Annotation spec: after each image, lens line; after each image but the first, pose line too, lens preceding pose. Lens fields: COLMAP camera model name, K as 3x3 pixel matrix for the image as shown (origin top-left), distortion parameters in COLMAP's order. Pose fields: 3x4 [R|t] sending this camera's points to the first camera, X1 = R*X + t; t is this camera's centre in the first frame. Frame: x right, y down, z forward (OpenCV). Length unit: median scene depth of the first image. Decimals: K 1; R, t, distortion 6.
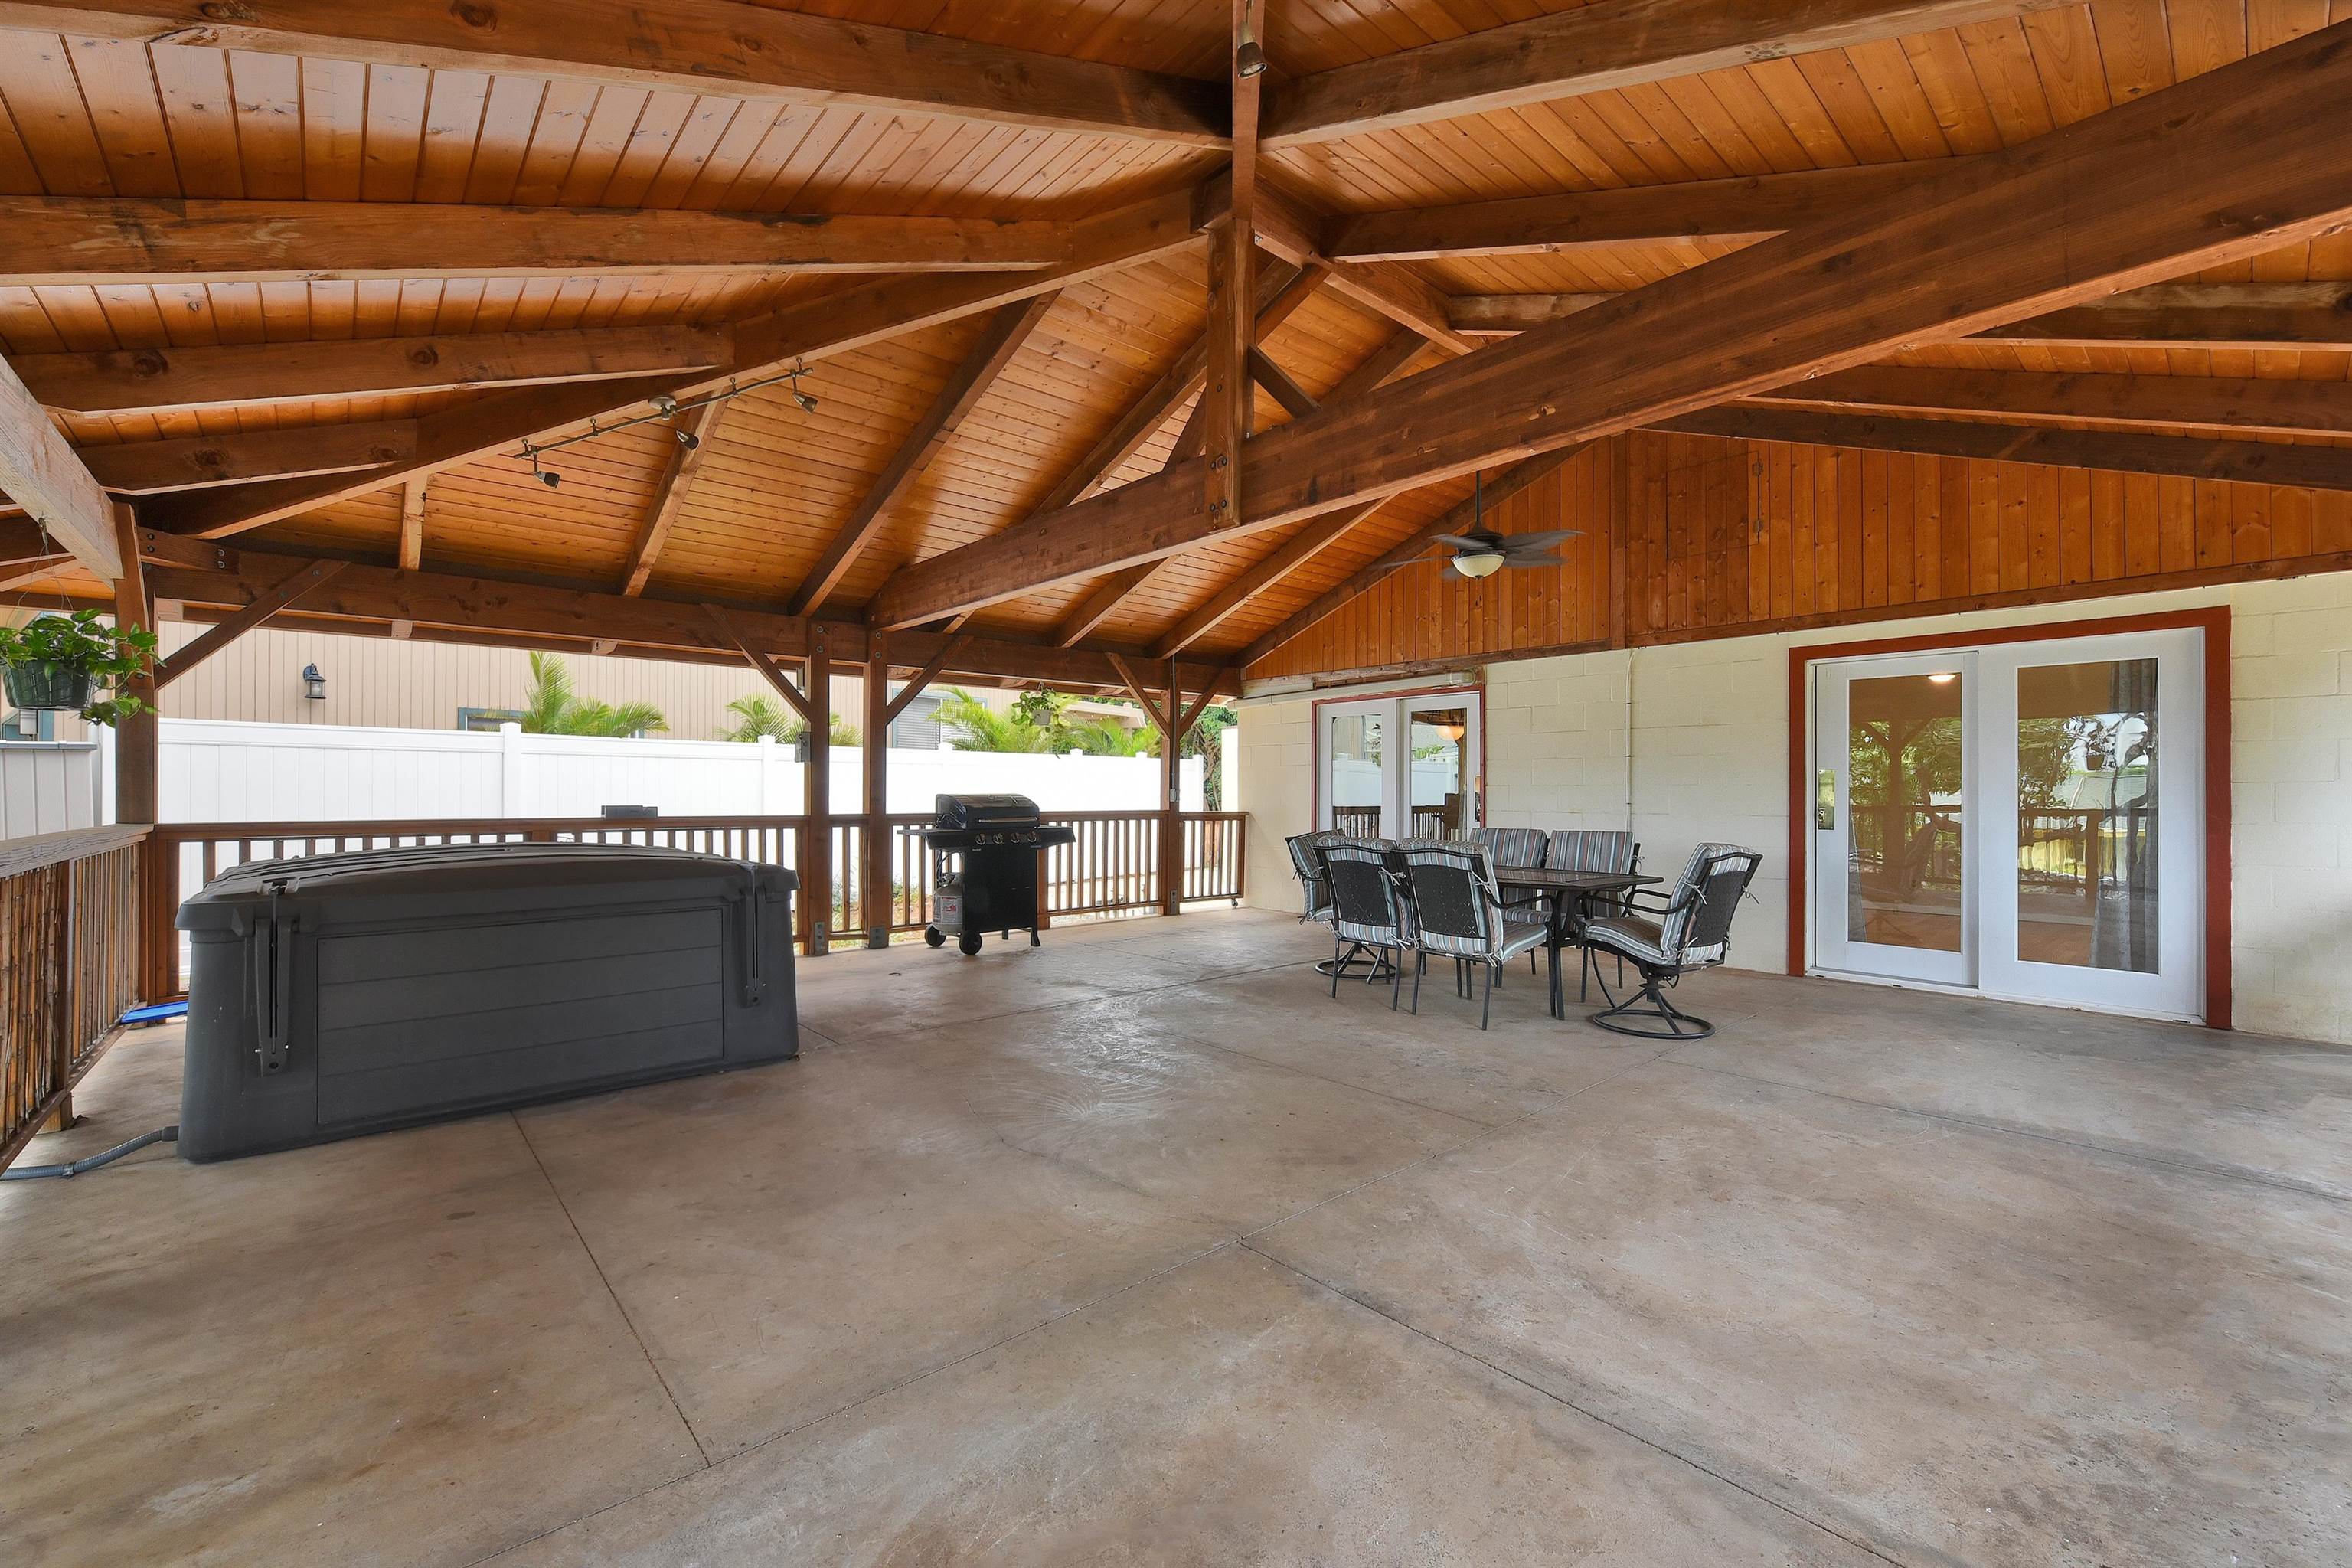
lens RADIAL K [[957.4, 0, 1176.0], [0, 957.4, 784.0], [0, 0, 1]] dist [-0.001491, 0.000047]
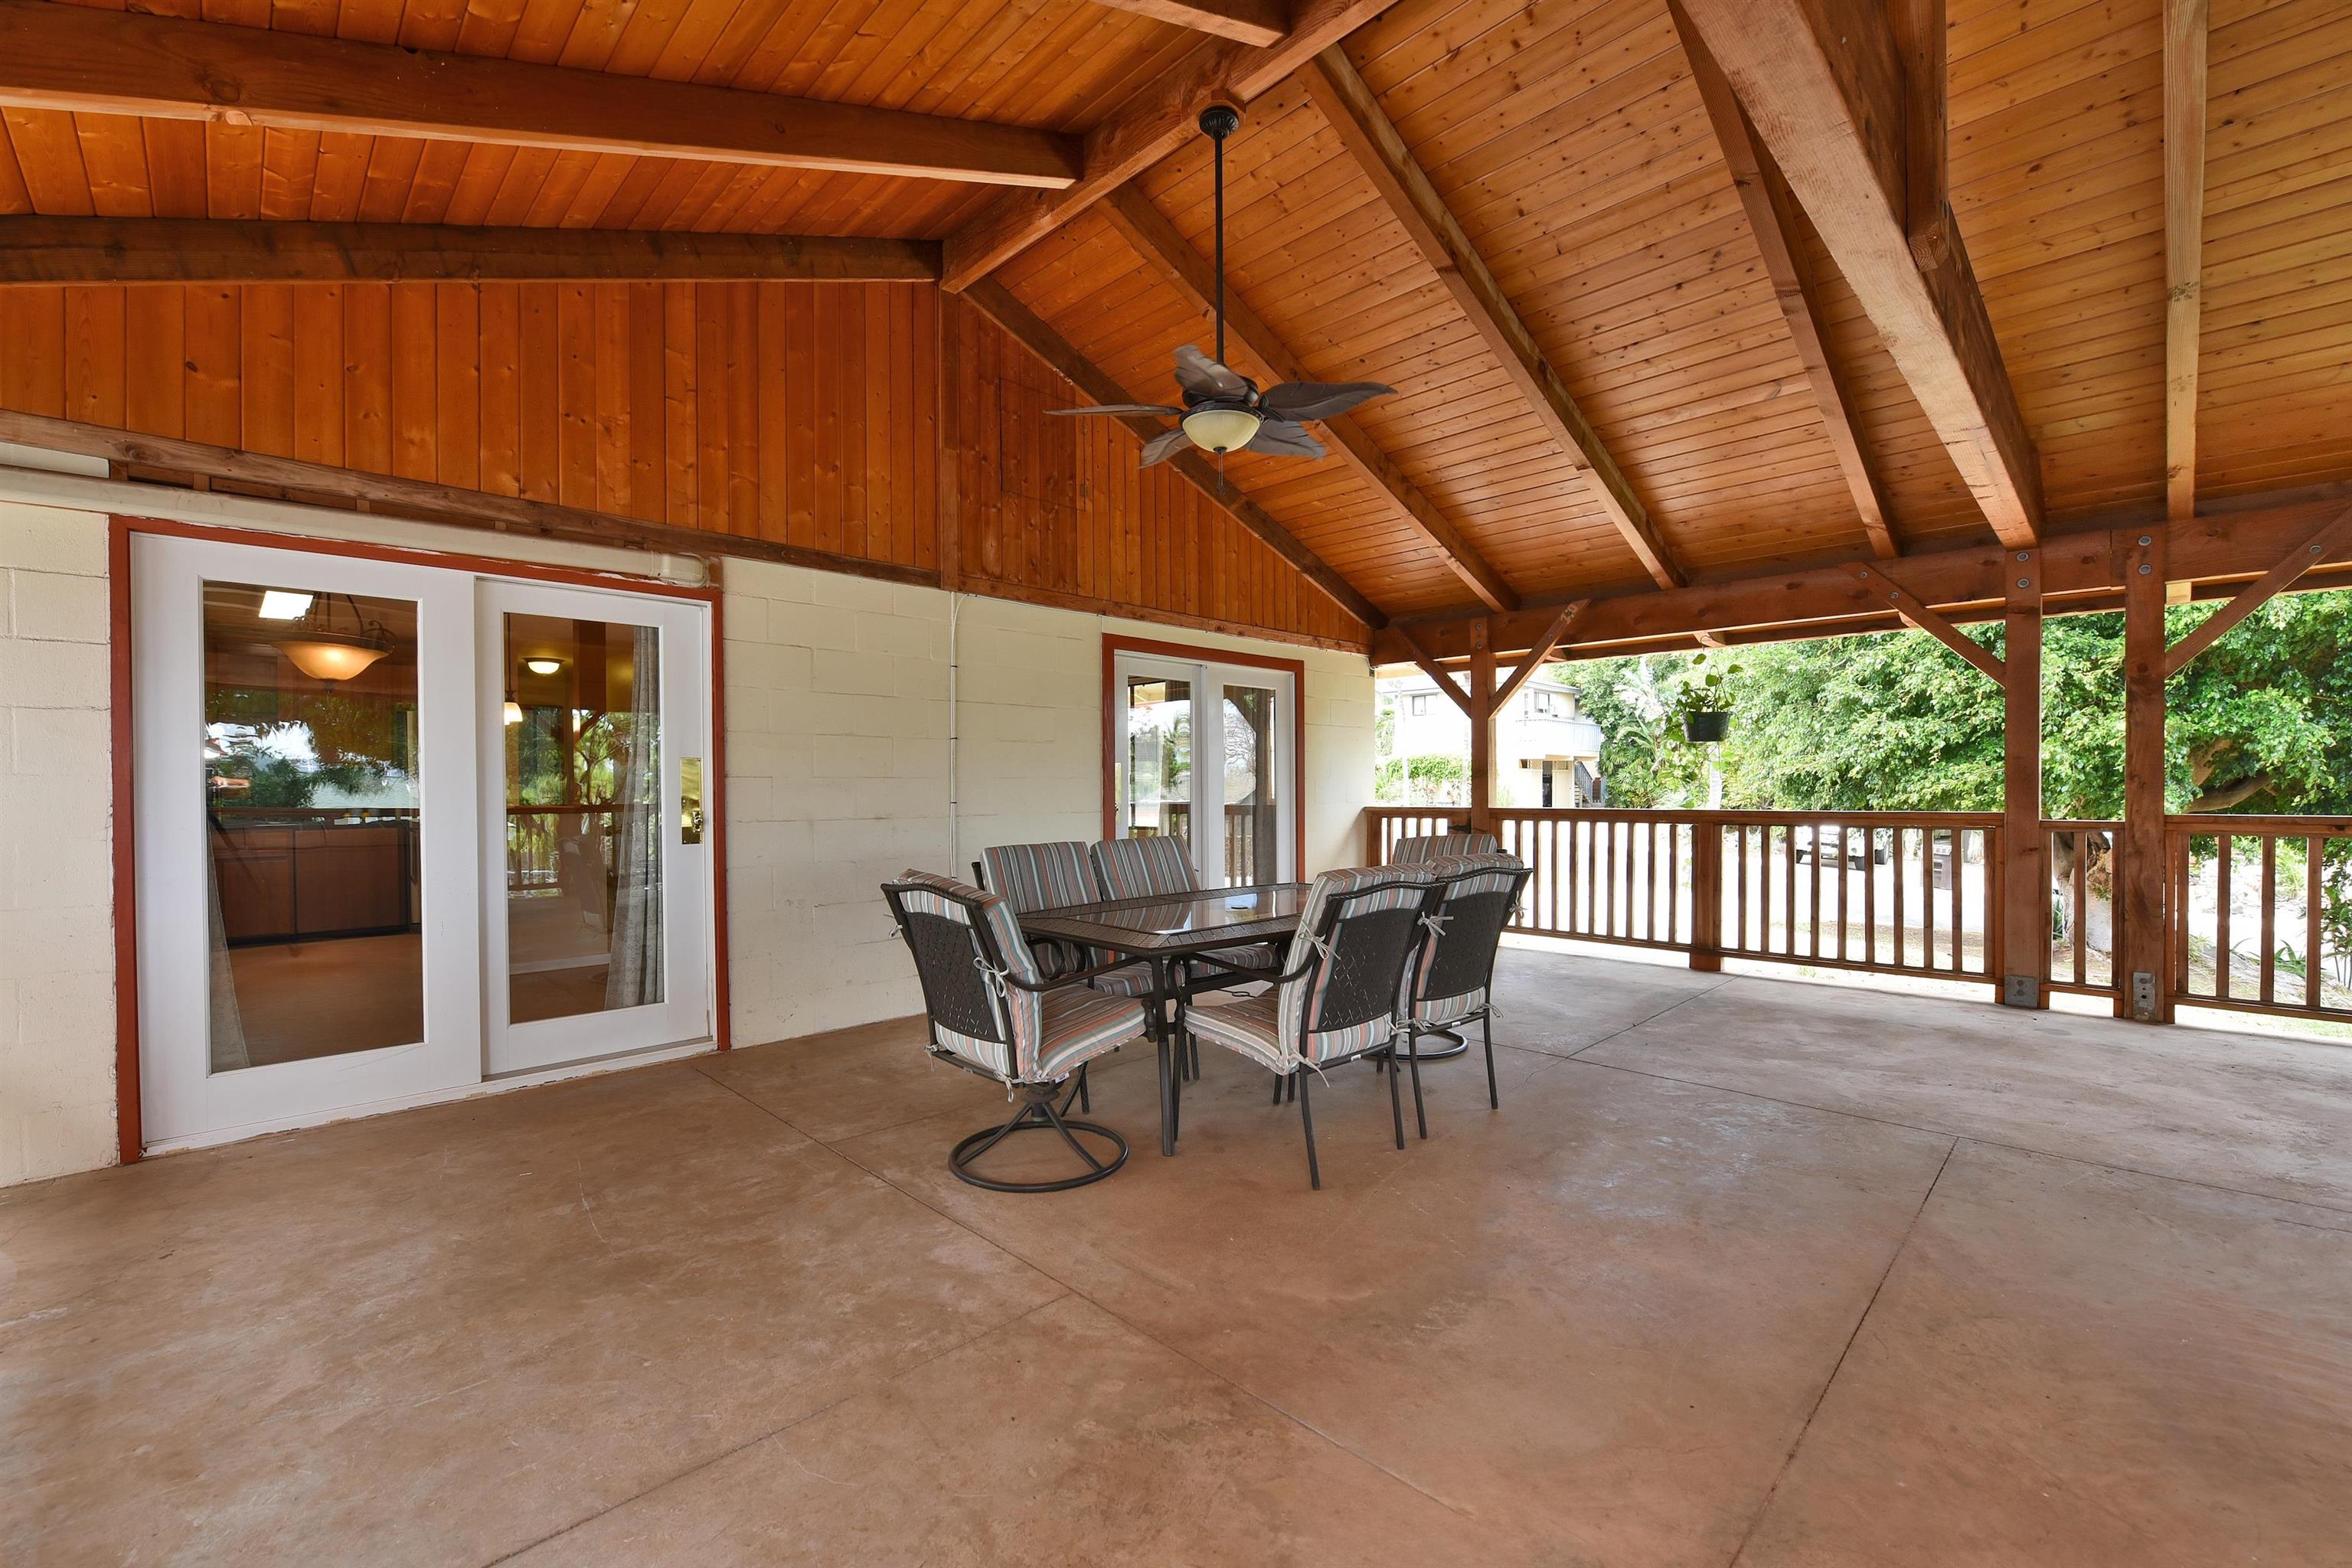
lens RADIAL K [[957.4, 0, 1176.0], [0, 957.4, 784.0], [0, 0, 1]] dist [-0.001491, 0.000047]
pose [[-0.051565, 0.000744, 0.998669, -0.284848], [-0.002657, 0.999996, -0.000882, 0.006847], [-0.998666, -0.002699, -0.051563, 0.920306]]
